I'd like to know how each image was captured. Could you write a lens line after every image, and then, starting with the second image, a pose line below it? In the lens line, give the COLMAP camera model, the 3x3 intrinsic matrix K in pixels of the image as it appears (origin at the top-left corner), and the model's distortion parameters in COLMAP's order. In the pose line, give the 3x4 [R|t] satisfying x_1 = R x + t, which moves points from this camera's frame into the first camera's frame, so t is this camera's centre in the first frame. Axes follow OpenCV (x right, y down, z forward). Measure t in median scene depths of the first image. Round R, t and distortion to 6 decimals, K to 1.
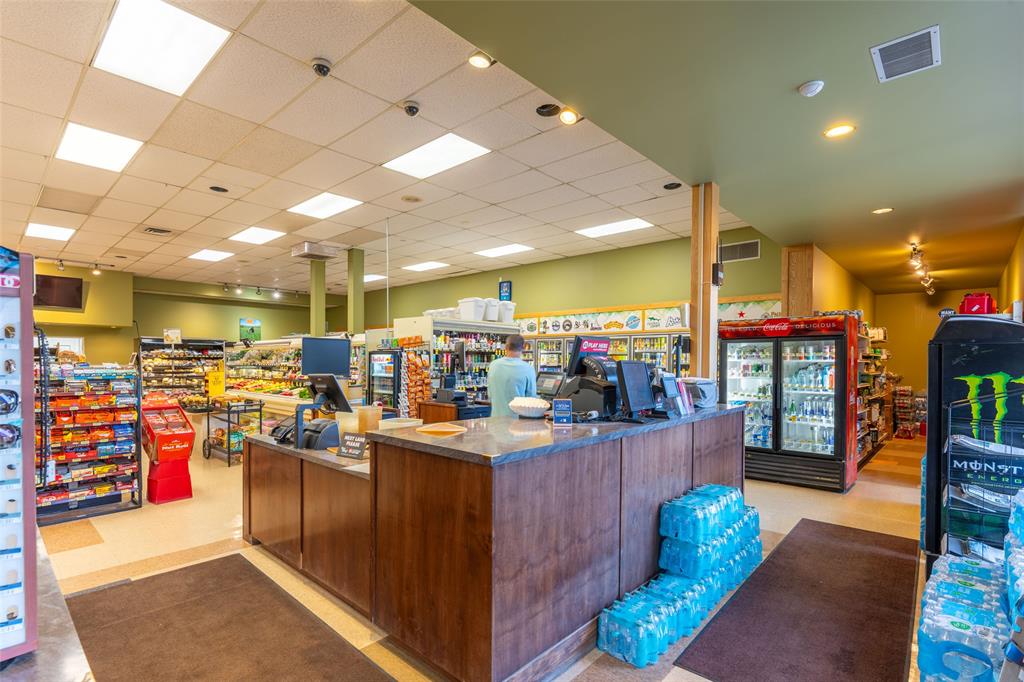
lens RADIAL K [[491.6, 0, 516.5], [0, 491.6, 372.9], [0, 0, 1]] dist [0.000368, -0.000378]
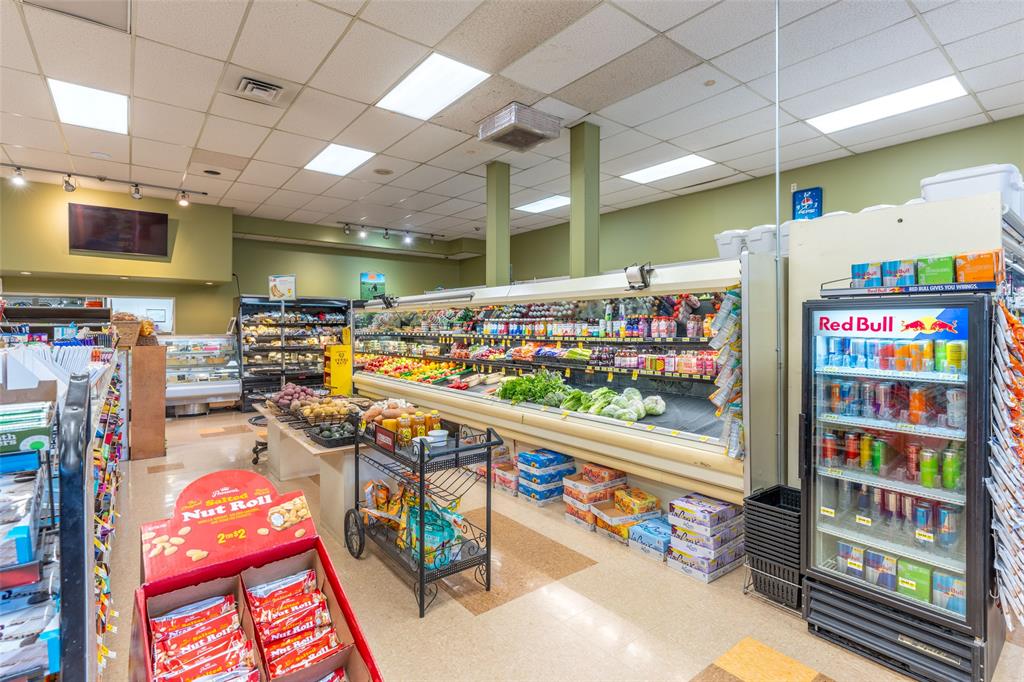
lens RADIAL K [[491.6, 0, 512.4], [0, 491.6, 332.5], [0, 0, 1]] dist [0.000368, -0.000378]
pose [[0.985823, -0.002114, -0.167776, -0.258388], [0.000093, 0.999927, -0.012056, -0.010669], [0.167790, 0.011869, 0.985751, 0.365656]]
